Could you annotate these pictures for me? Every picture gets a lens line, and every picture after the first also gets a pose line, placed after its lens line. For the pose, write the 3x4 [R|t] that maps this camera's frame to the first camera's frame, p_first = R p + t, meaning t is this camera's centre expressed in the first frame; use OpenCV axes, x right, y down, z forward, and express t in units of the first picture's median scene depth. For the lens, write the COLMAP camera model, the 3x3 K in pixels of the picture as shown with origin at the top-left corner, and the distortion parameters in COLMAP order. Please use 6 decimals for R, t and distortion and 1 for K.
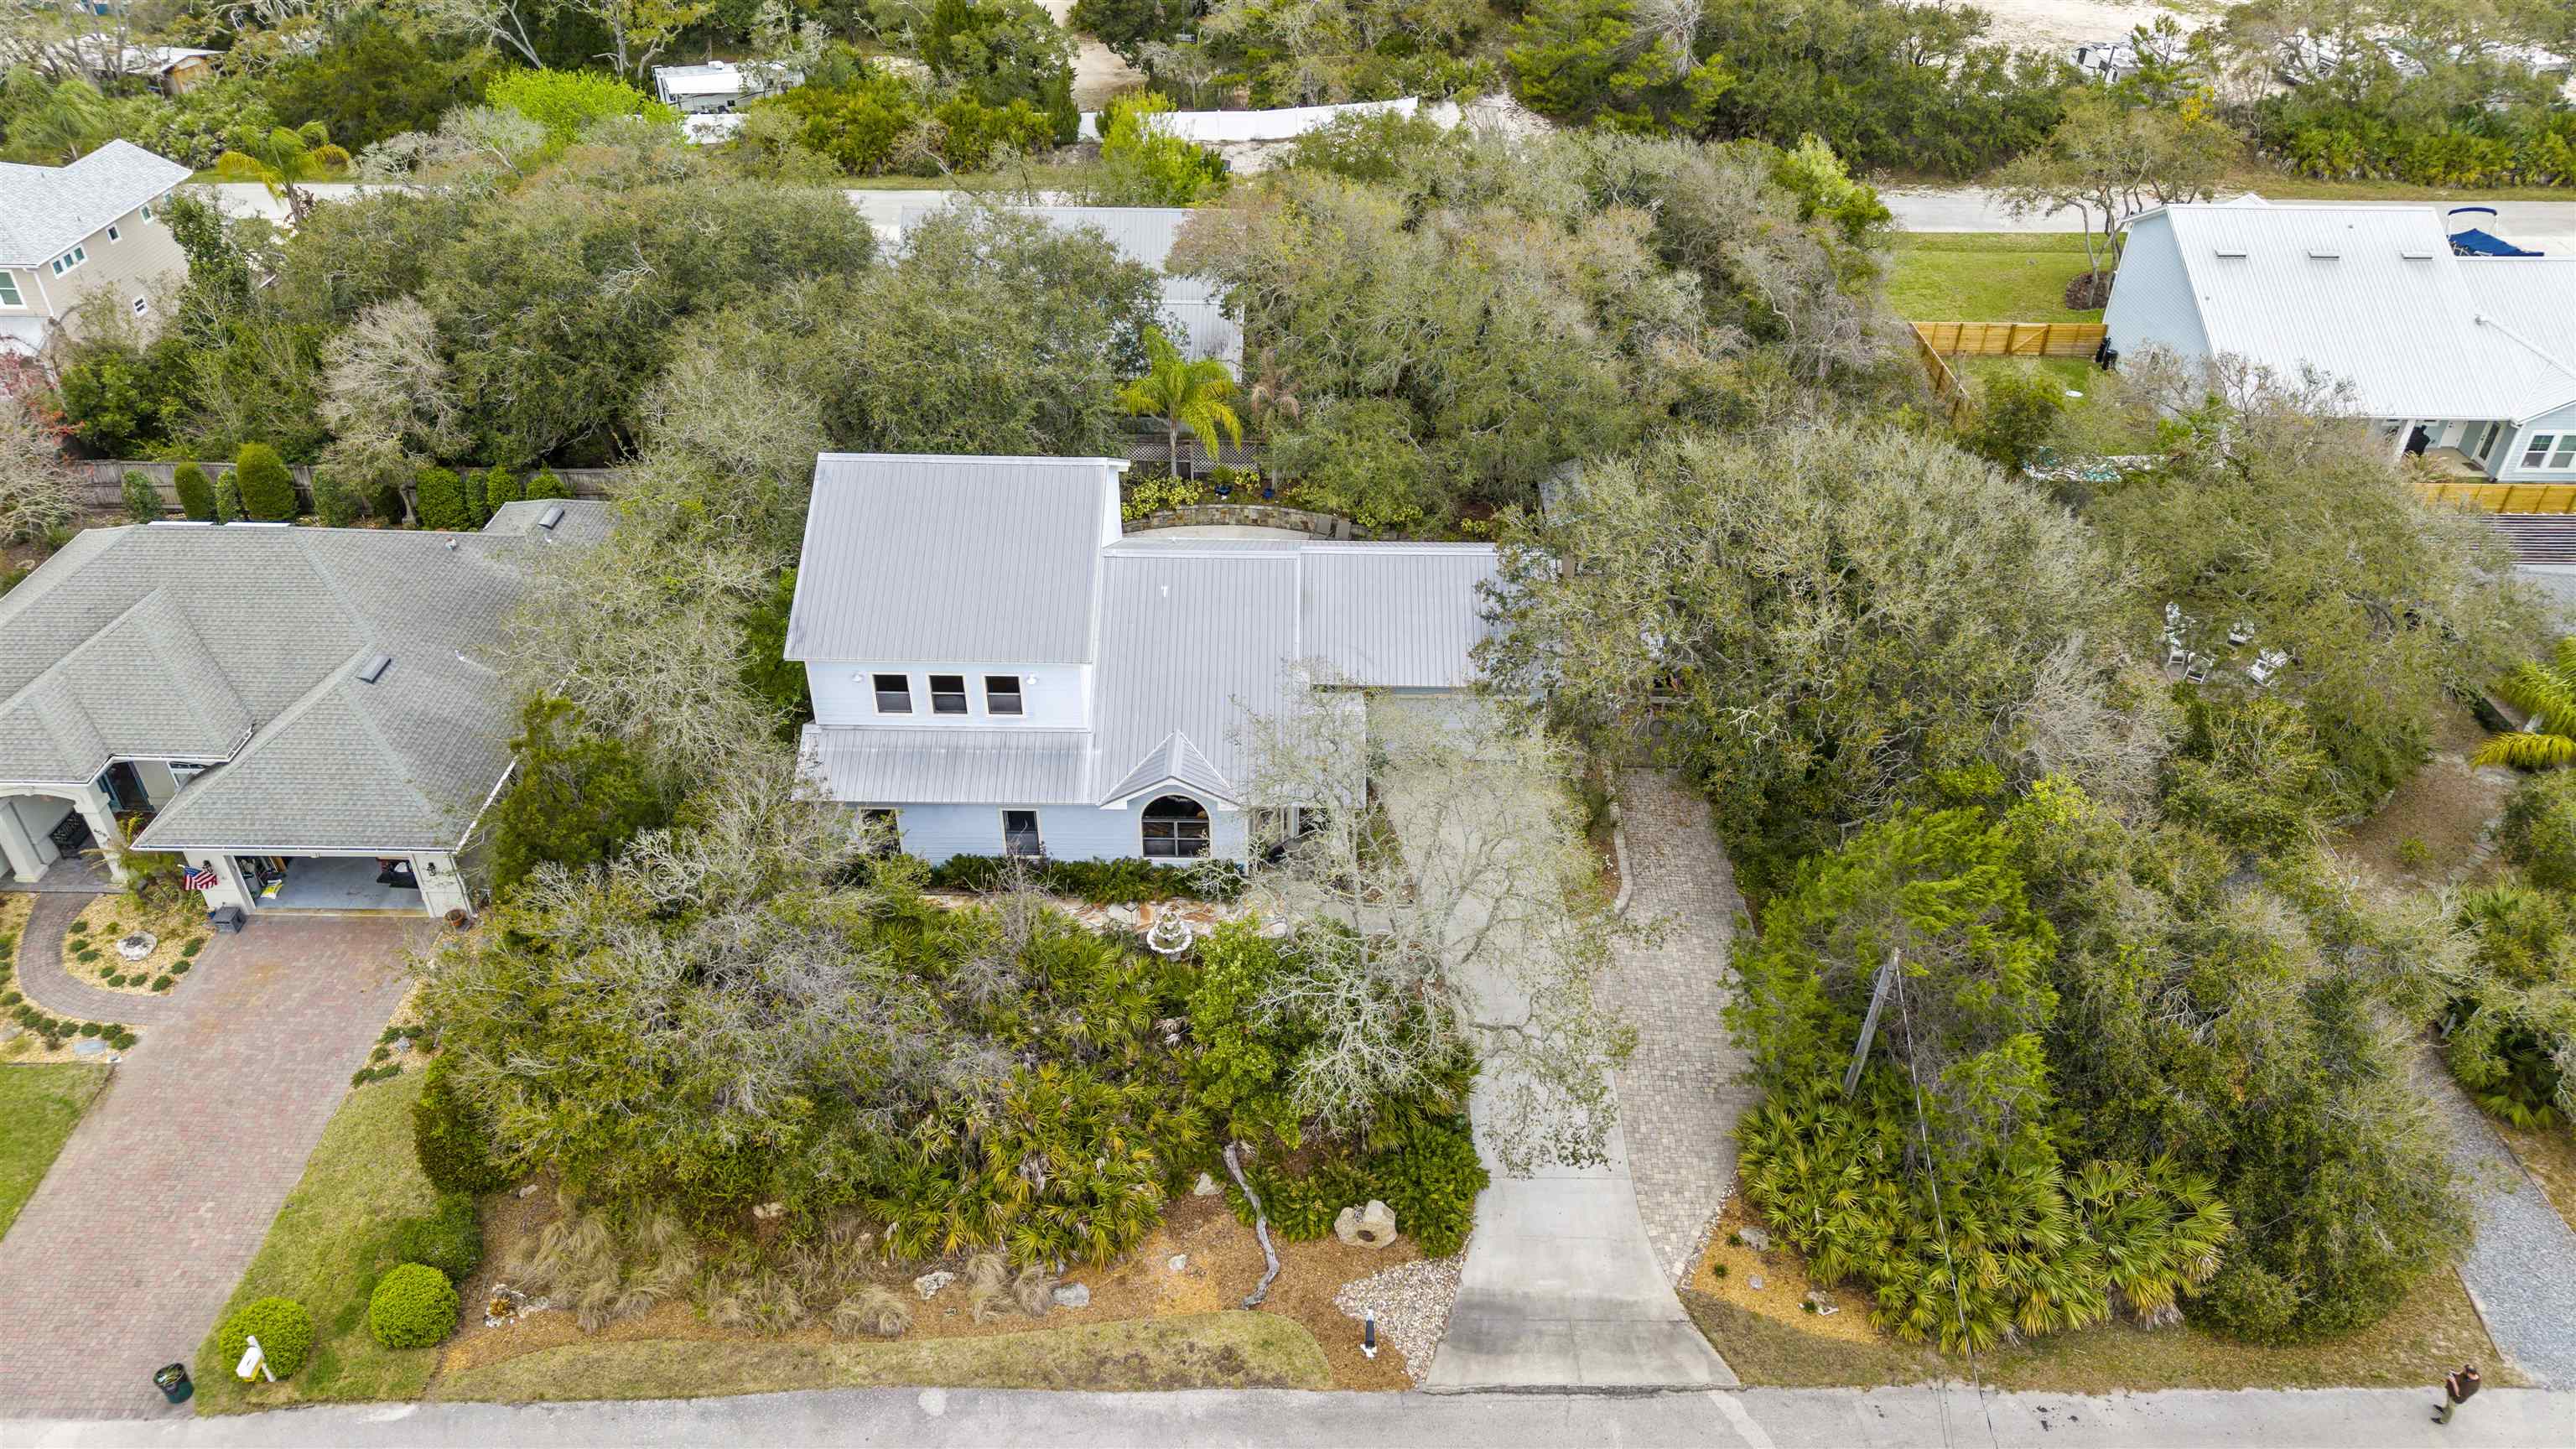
lens RADIAL K [[1715.0, 0, 1297.4], [0, 1715.0, 715.7], [0, 0, 1]] dist [0.030545, -0.028800]
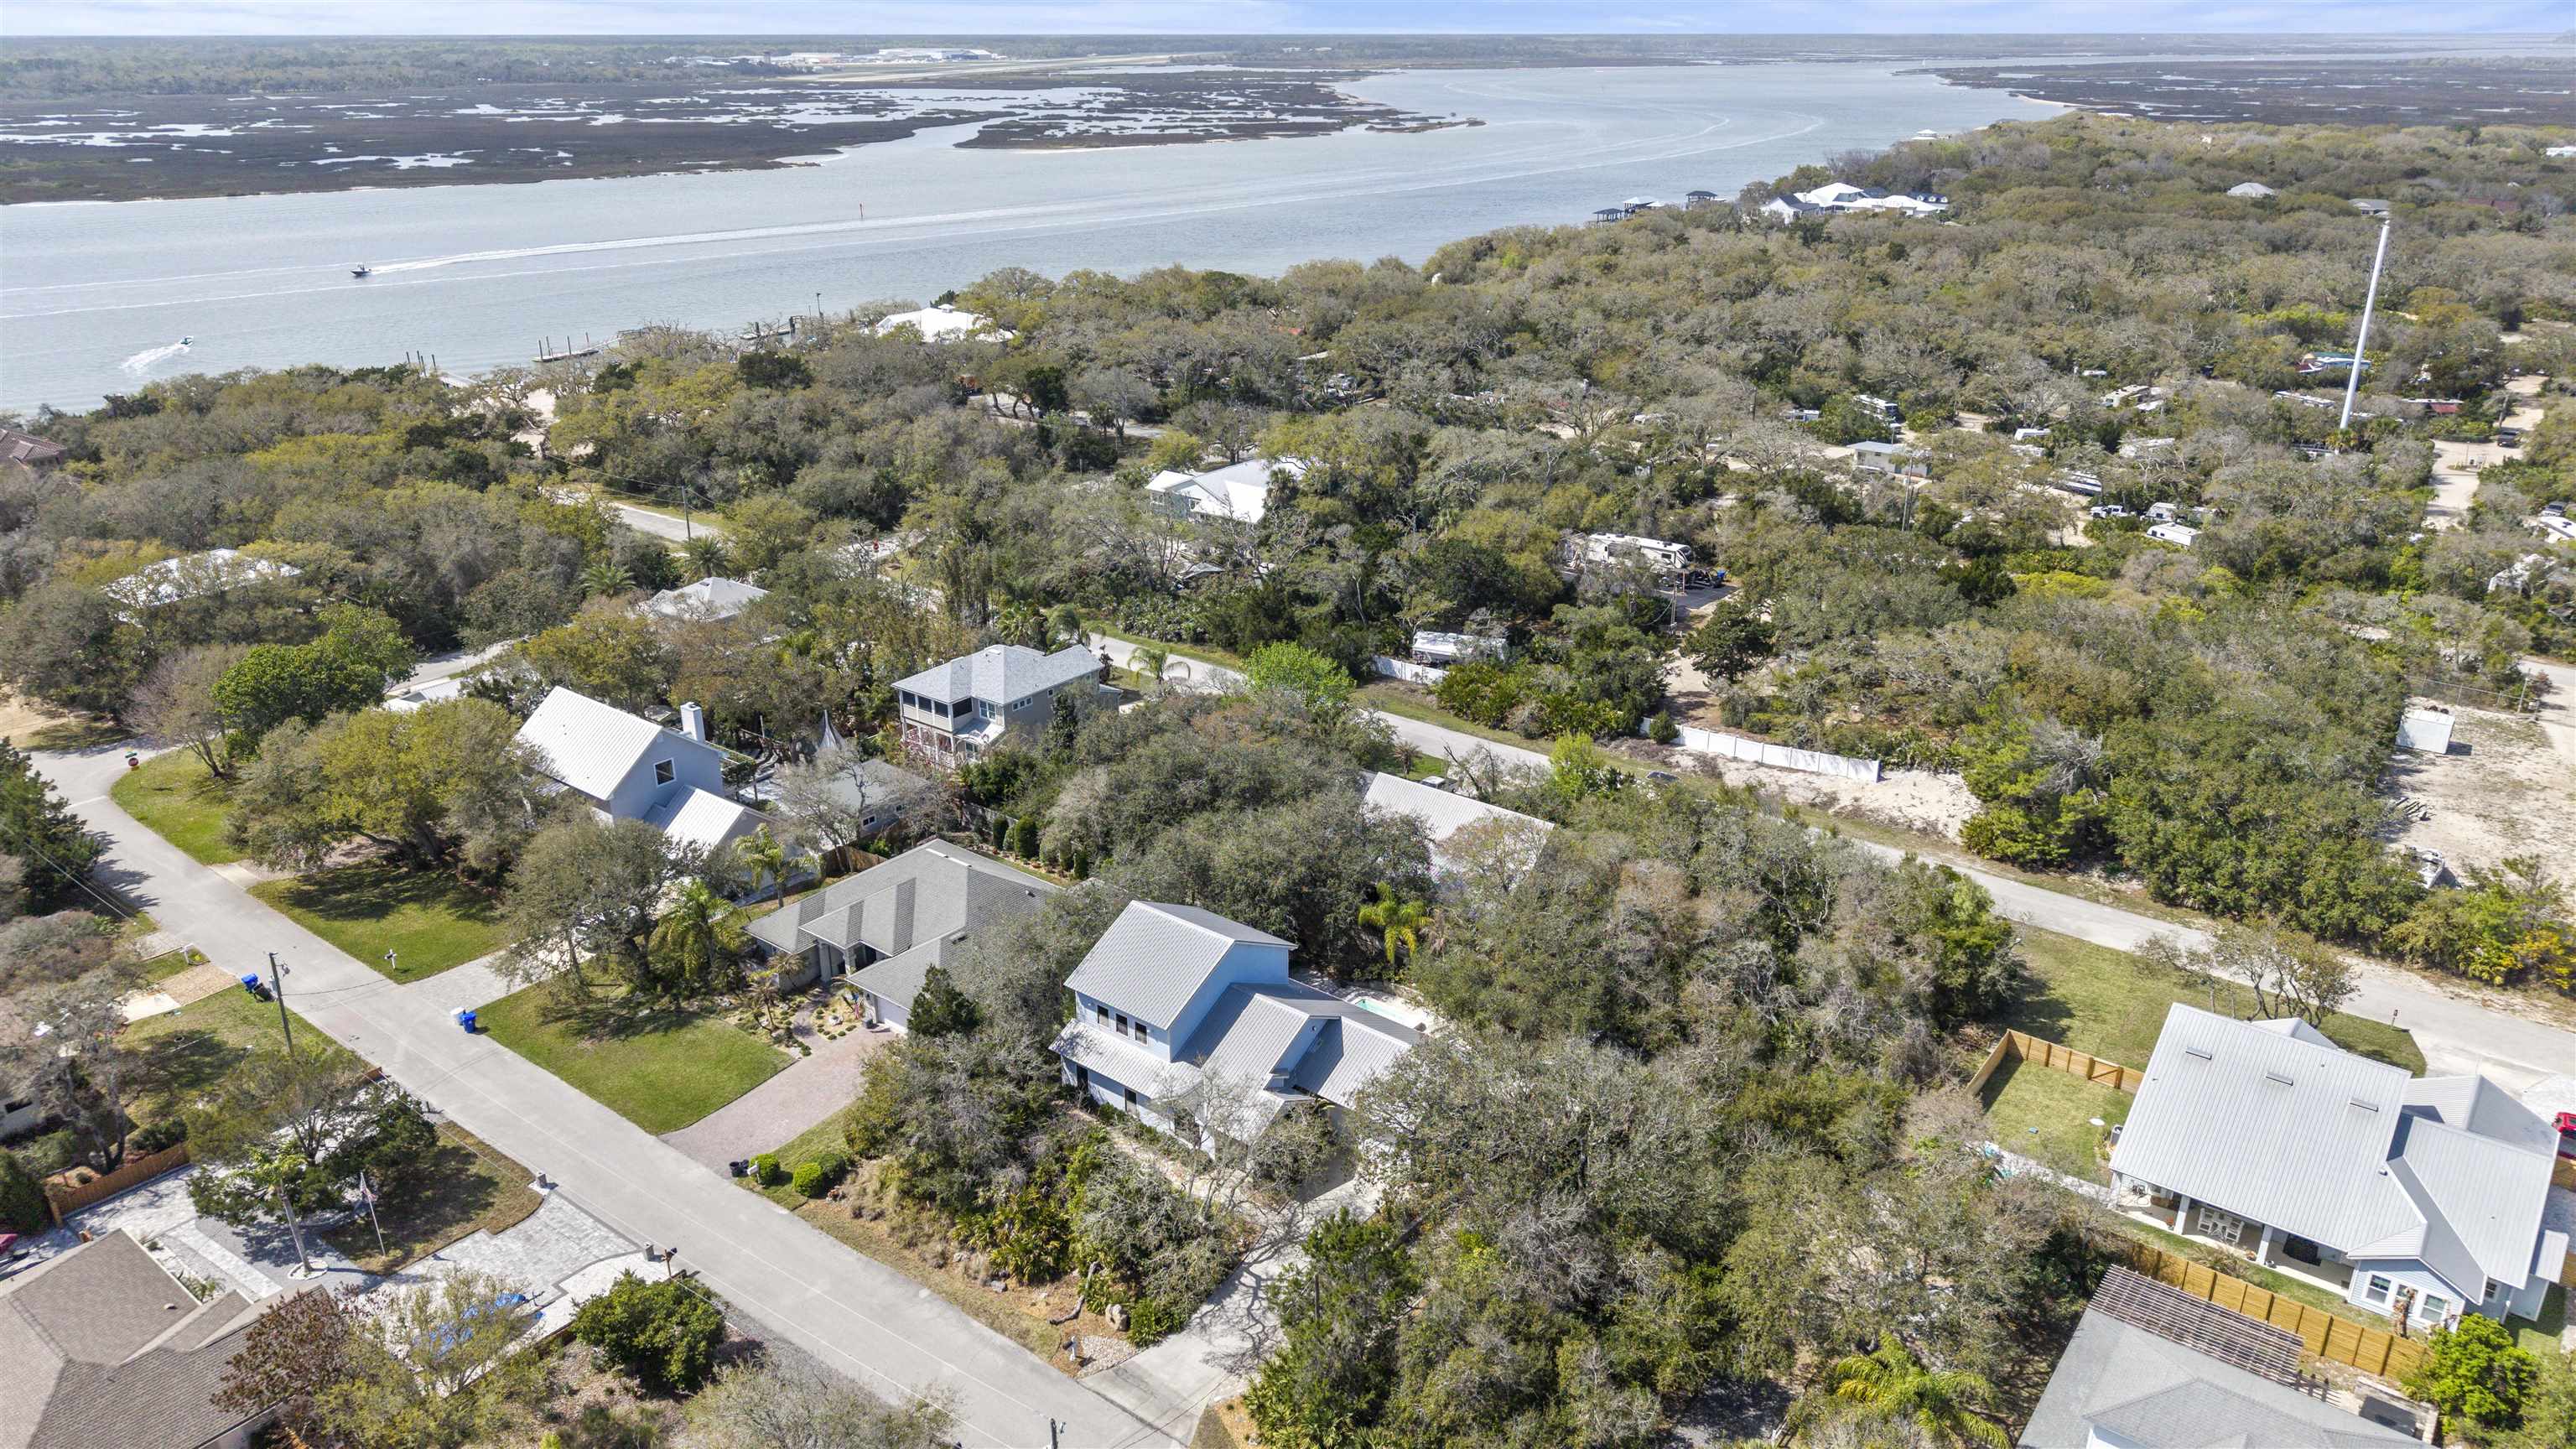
lens RADIAL K [[1715.0, 0, 1274.0], [0, 1715.0, 708.9], [0, 0, 1]] dist [0.030545, -0.028800]
pose [[0.784938, 0.204884, -0.584718, 1.379921], [-0.334932, 0.934278, -0.122251, -0.225802], [0.521242, 0.291800, 0.801973, -0.884458]]
